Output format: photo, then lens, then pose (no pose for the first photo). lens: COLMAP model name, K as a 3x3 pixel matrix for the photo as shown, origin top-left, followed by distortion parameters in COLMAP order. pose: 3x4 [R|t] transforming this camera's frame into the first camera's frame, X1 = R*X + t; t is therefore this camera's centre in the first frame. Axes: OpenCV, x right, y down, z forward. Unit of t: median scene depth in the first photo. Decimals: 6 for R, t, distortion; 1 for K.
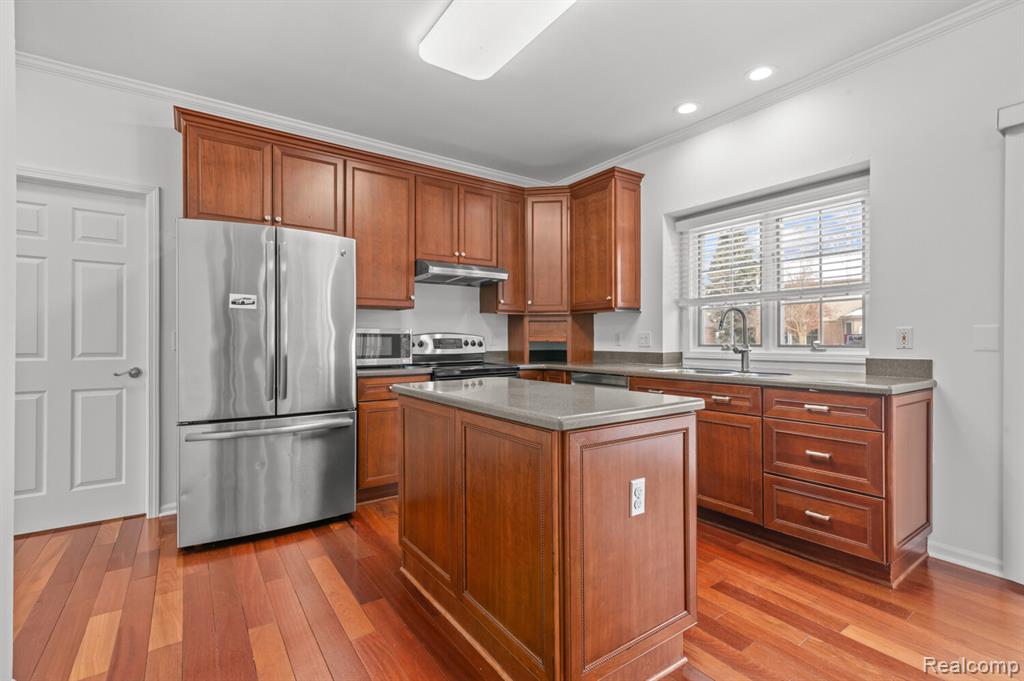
lens RADIAL K [[503.5, 0, 512.0], [0, 503.5, 330.4], [0, 0, 1]] dist [0.154716, 0.000106]
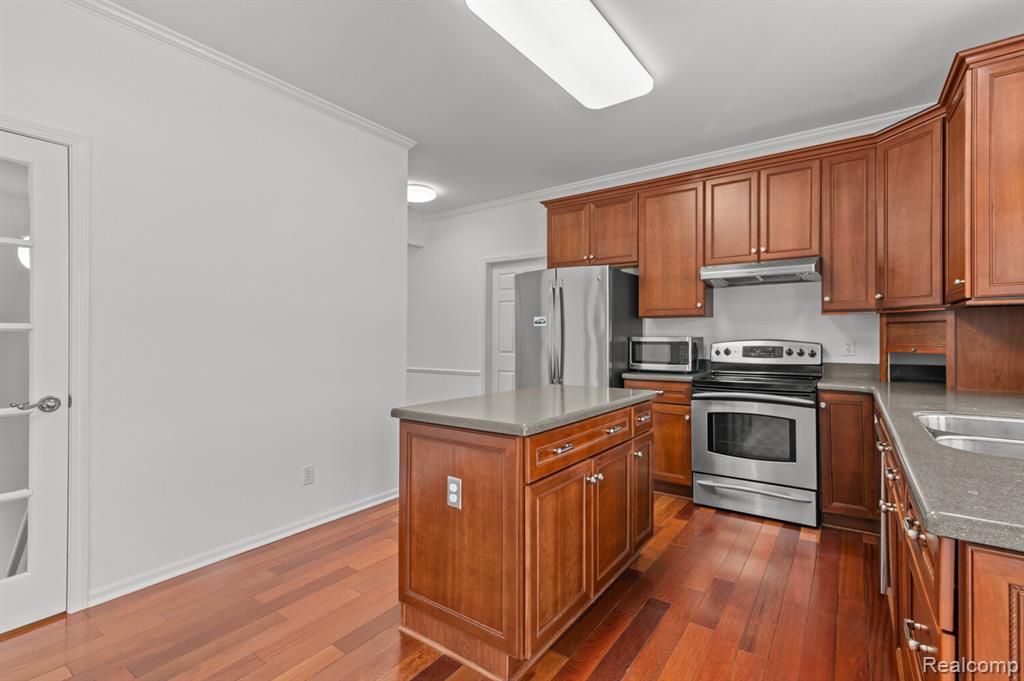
lens RADIAL K [[466.4, 0, 515.8], [0, 466.4, 334.1], [0, 0, 1]] dist [0.010883, 0.000389]
pose [[0.310364, -0.014760, -0.950503, 0.507489], [0.014331, 0.999838, -0.010846, -0.002478], [0.950510, -0.010256, 0.310525, 0.333728]]
